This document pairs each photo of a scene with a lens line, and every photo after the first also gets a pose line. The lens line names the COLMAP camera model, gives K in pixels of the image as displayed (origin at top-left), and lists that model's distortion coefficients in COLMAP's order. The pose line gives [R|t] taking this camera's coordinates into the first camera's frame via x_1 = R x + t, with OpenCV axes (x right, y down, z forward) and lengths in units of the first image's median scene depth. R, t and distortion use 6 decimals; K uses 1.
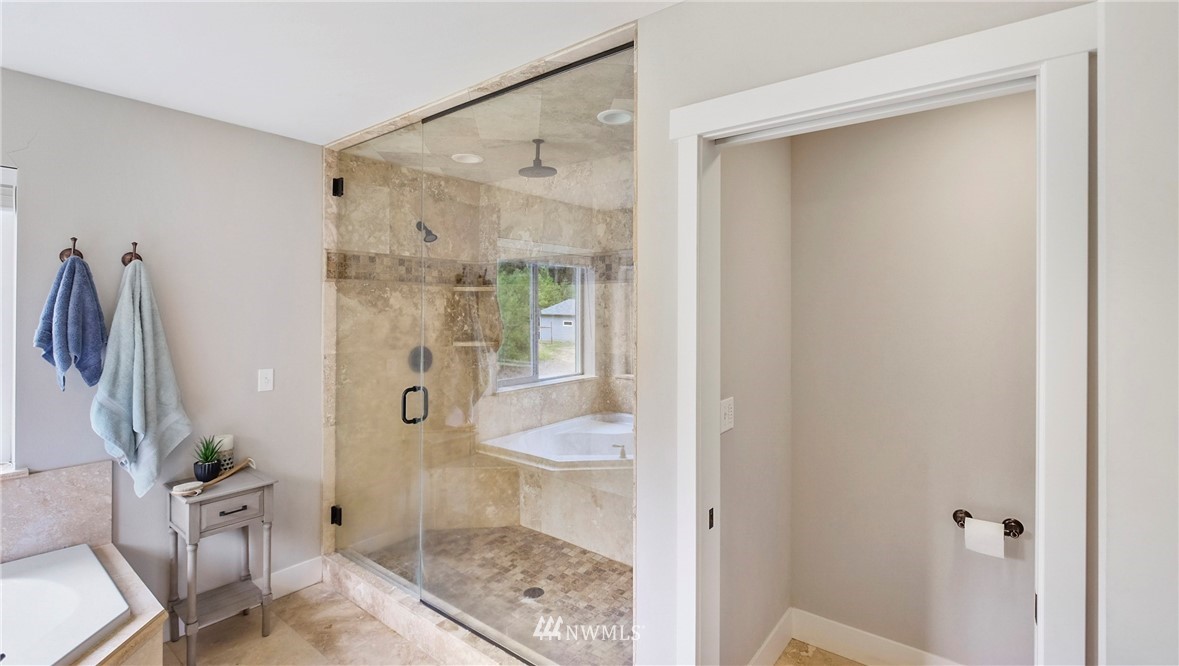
lens RADIAL K [[524.9, 0, 581.1], [0, 524.9, 307.9], [0, 0, 1]] dist [-0.004210, -0.000525]
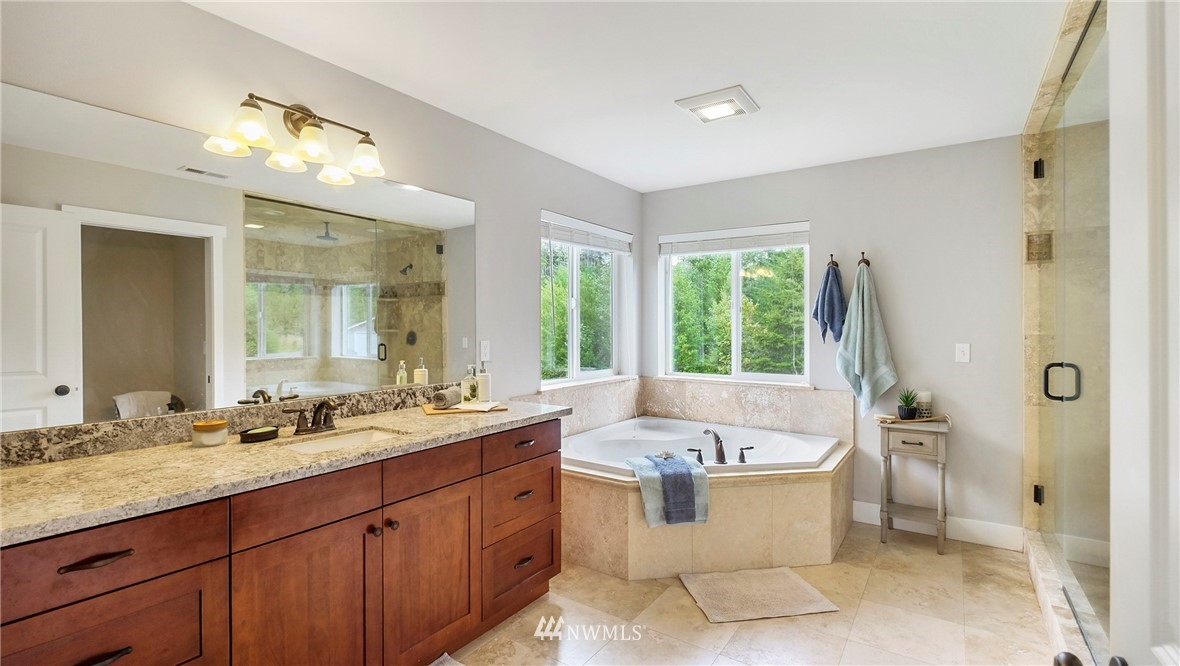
lens RADIAL K [[525.4, 0, 589.3], [0, 525.4, 329.6], [0, 0, 1]] dist [-0.004210, -0.000525]
pose [[0.073931, 0.005232, -0.997250, 0.568310], [0.004895, 0.999972, 0.005609, 0.081639], [0.997251, -0.005296, 0.073903, 0.077244]]
